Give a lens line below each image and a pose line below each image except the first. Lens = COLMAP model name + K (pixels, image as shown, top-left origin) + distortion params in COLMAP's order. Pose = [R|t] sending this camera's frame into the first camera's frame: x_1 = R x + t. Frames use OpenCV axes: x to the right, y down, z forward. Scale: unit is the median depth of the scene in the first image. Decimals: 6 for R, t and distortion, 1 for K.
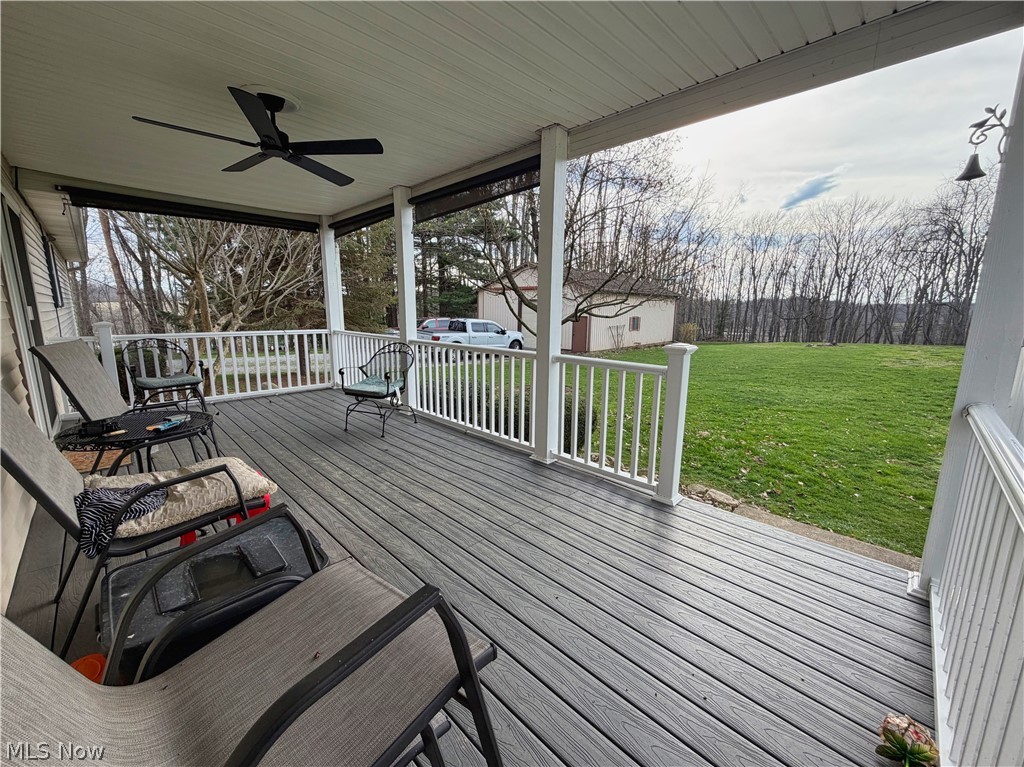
lens RADIAL K [[414.7, 0, 512.0], [0, 414.7, 383.5], [0, 0, 1]] dist [-0.000629, -0.000203]
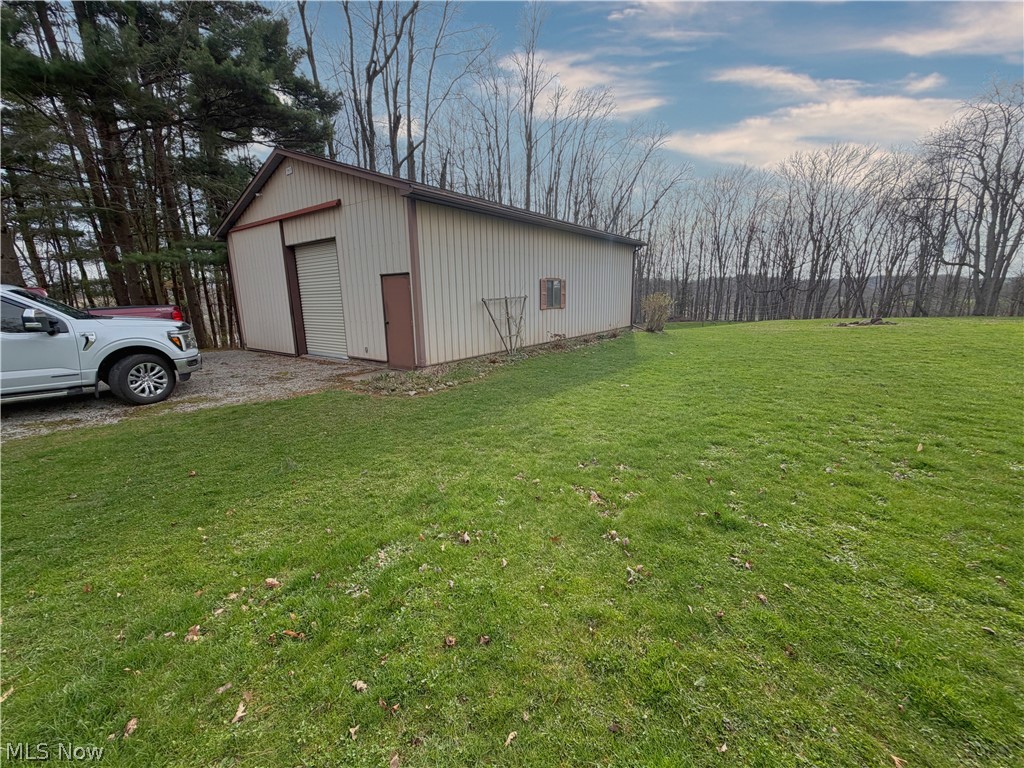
lens RADIAL K [[414.7, 0, 512.0], [0, 414.7, 384.0], [0, 0, 1]] dist [-0.000629, -0.000203]
pose [[0.994643, -0.048148, 0.091470, 0.081082], [0.044970, 0.998322, 0.036494, -0.024944], [-0.093074, -0.032185, 0.995139, 0.214137]]
